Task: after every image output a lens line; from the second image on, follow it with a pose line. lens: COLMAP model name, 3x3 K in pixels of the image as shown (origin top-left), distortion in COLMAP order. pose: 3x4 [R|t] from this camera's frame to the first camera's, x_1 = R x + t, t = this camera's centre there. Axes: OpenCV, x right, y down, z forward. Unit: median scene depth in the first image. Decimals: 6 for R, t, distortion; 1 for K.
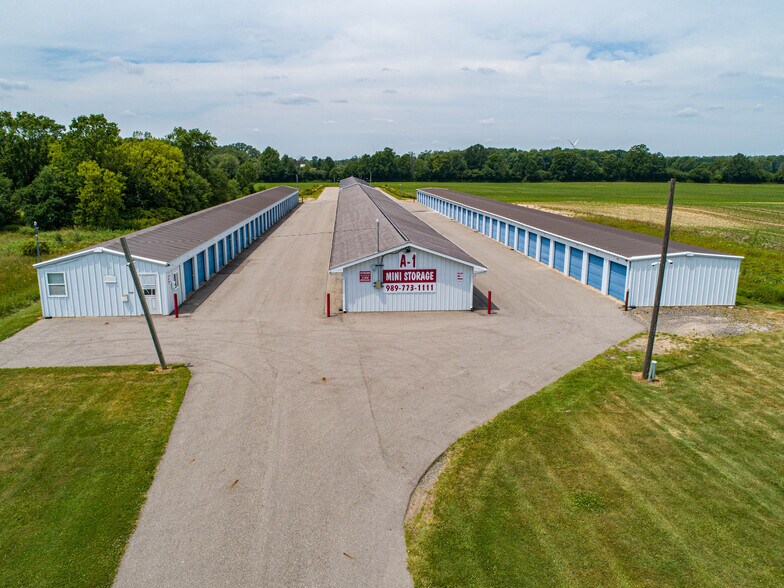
lens RADIAL K [[593.3, 0, 392.0], [0, 593.3, 294.0], [0, 0, 1]] dist [-0.015130, -0.000888]
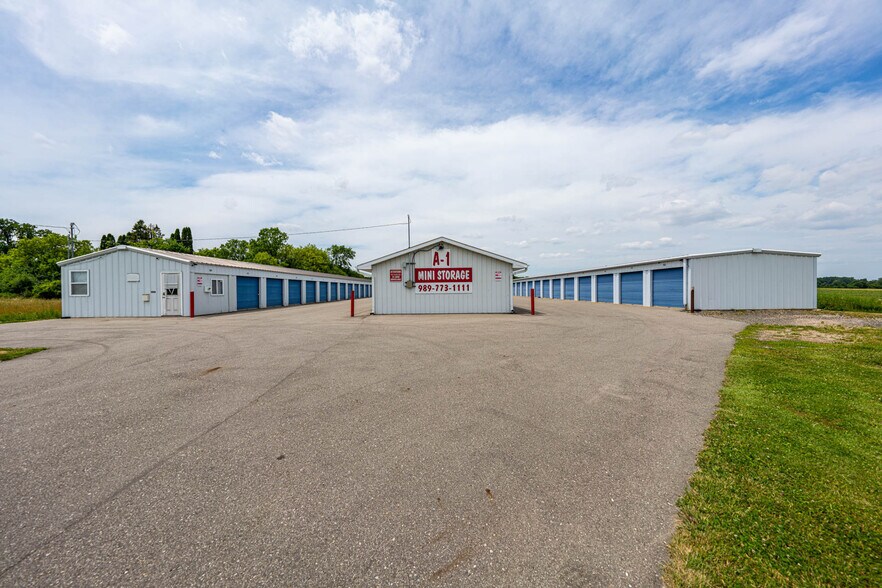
lens RADIAL K [[301.0, 0, 440.1], [0, 301.0, 291.5], [0, 0, 1]] dist [-0.001665, -0.000179]
pose [[0.996629, -0.012002, -0.081157, 0.062241], [-0.005040, 0.978413, -0.206597, 0.092151], [0.081885, 0.206310, 0.975054, 0.542751]]
